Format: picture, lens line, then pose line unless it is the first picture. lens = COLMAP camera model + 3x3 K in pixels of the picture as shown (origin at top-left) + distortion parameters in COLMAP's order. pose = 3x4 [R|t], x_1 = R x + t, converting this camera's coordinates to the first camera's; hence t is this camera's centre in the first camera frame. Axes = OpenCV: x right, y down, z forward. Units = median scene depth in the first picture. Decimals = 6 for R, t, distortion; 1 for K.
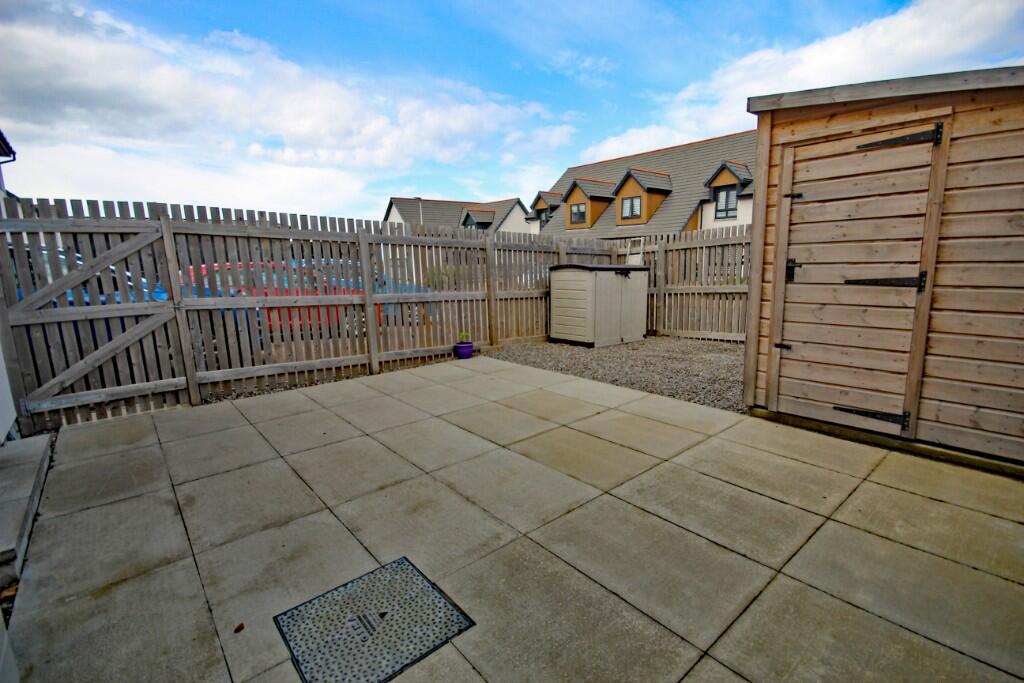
lens RADIAL K [[473.6, 0, 517.9], [0, 473.6, 340.2], [0, 0, 1]] dist [0.001035, -0.001003]
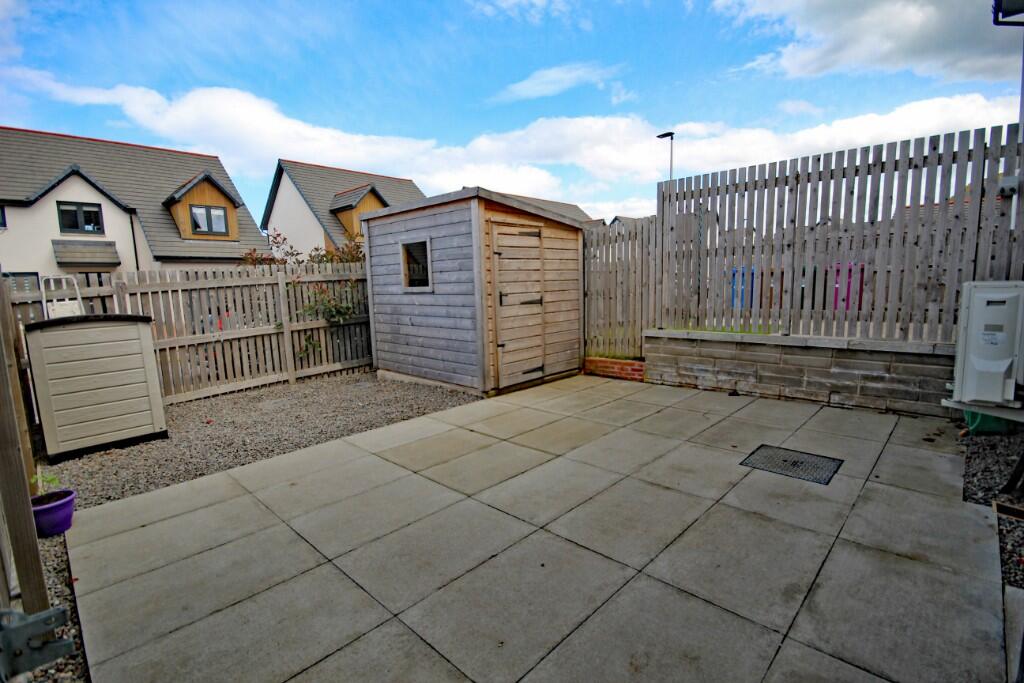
lens RADIAL K [[473.6, 0, 518.1], [0, 473.6, 345.7], [0, 0, 1]] dist [0.001035, -0.001003]
pose [[-0.097636, -0.103257, 0.989851, -1.173688], [0.205849, 0.971000, 0.121595, -0.193271], [-0.973701, 0.215632, -0.073549, 1.206865]]
